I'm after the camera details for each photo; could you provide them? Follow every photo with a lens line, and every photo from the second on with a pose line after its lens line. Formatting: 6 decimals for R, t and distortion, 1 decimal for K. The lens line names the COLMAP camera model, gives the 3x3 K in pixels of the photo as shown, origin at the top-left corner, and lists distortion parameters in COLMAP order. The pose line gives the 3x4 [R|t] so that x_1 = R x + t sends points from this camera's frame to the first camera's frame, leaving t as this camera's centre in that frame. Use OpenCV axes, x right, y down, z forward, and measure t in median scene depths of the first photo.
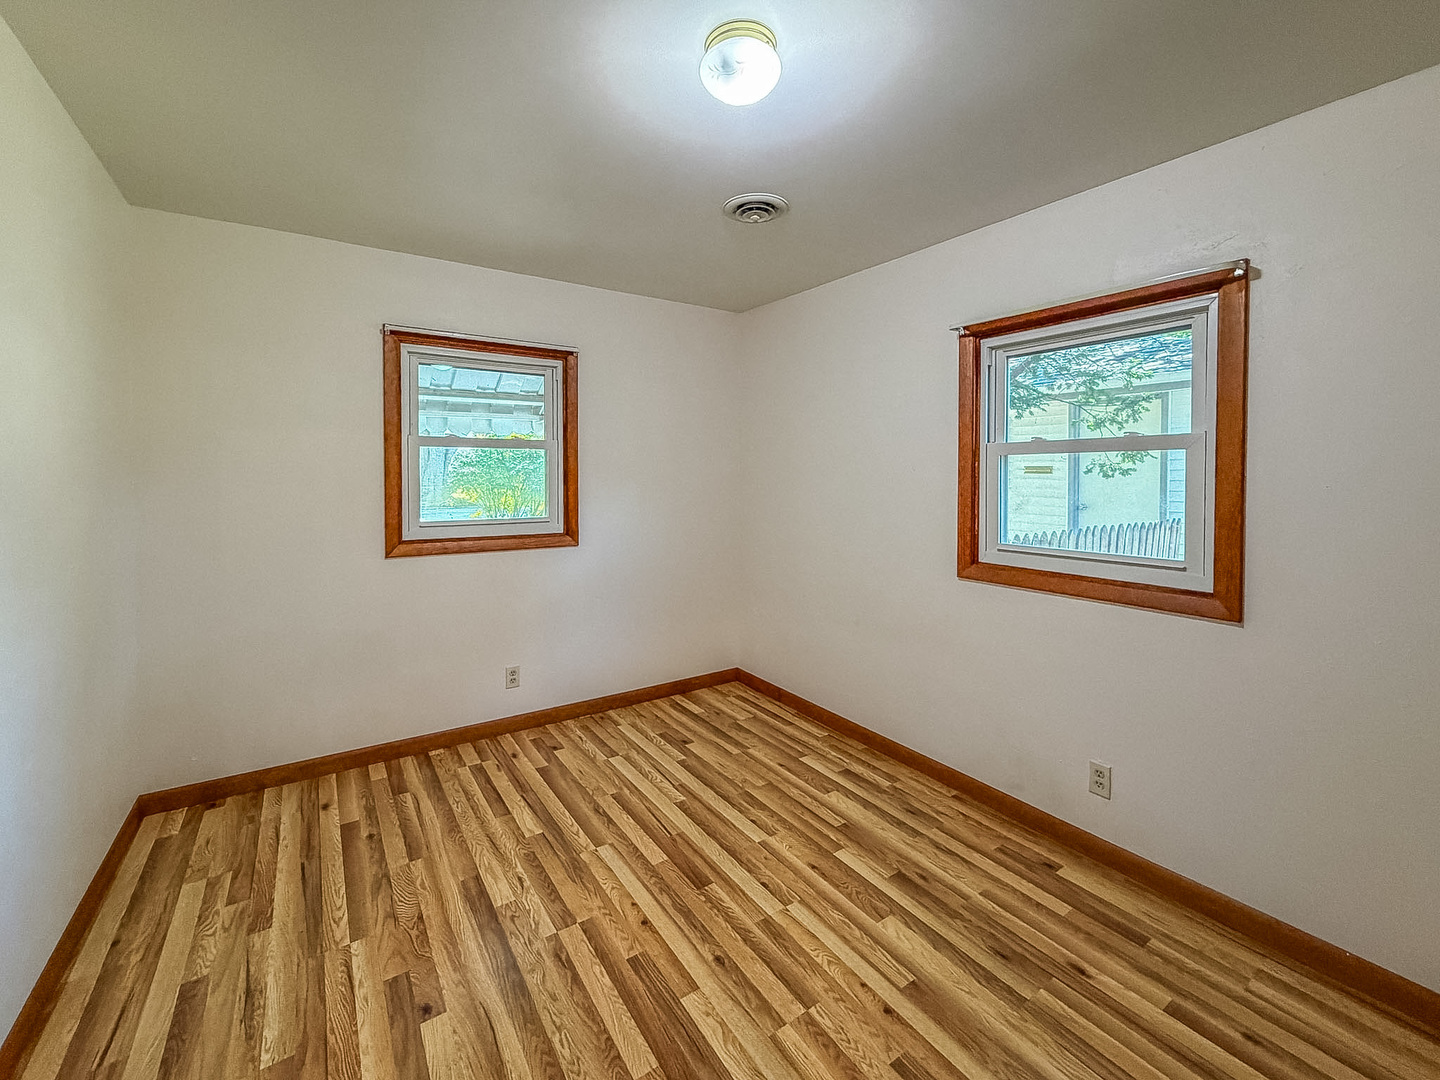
lens RADIAL K [[597.7, 0, 715.8], [0, 597.7, 491.5], [0, 0, 1]] dist [-0.000758, 0.000226]
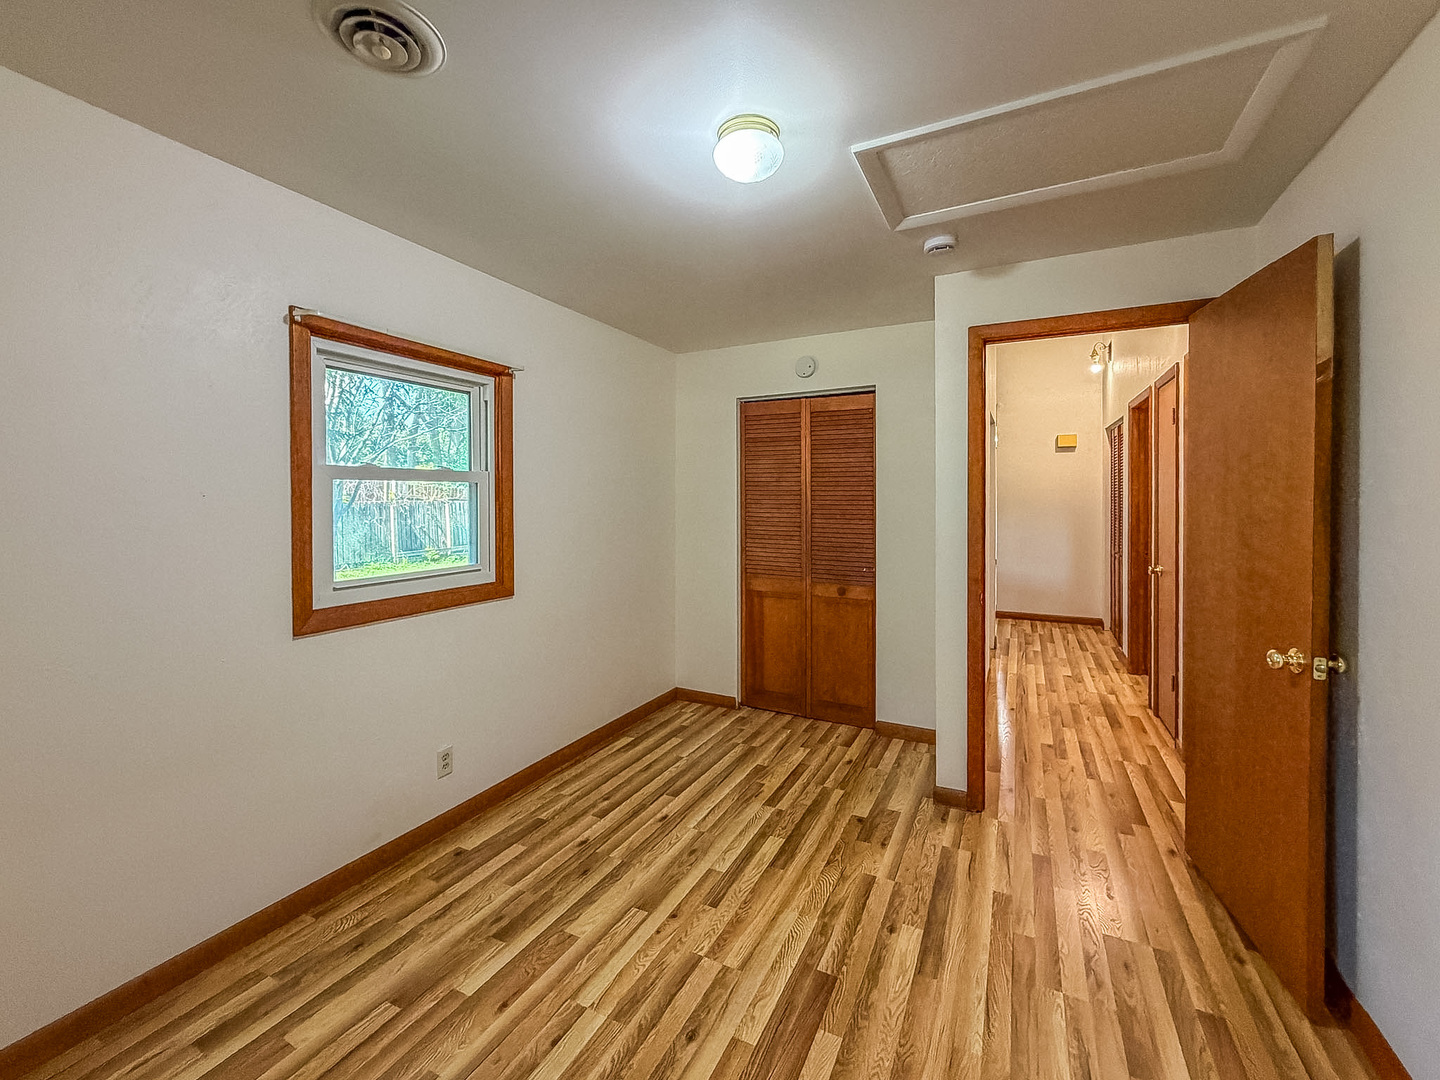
lens RADIAL K [[597.7, 0, 714.8], [0, 597.7, 501.4], [0, 0, 1]] dist [-0.000758, 0.000226]
pose [[-0.483399, -0.006772, 0.875374, -0.756237], [0.023173, 0.999521, 0.020529, -0.046509], [-0.875093, 0.030209, -0.483010, 1.301888]]
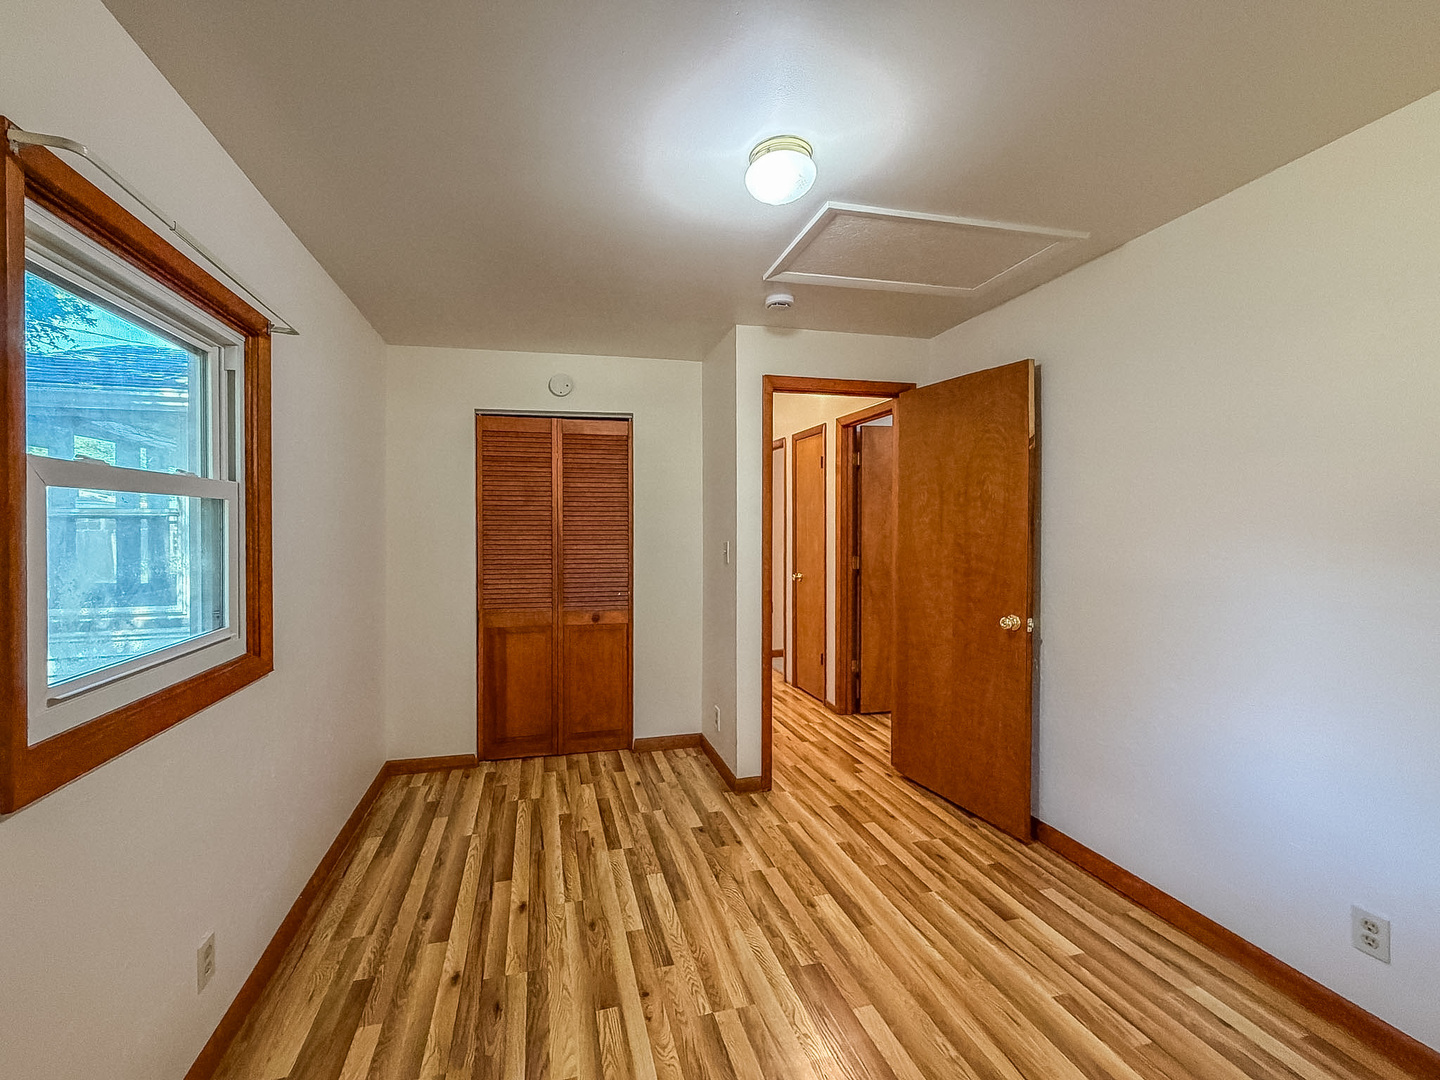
lens RADIAL K [[597.7, 0, 675.5], [0, 597.7, 528.0], [0, 0, 1]] dist [-0.000758, 0.000226]
pose [[-0.933591, 0.001796, 0.358335, -0.152462], [0.014125, 0.999395, 0.031790, -0.051277], [-0.358061, 0.034740, -0.933052, 1.725992]]
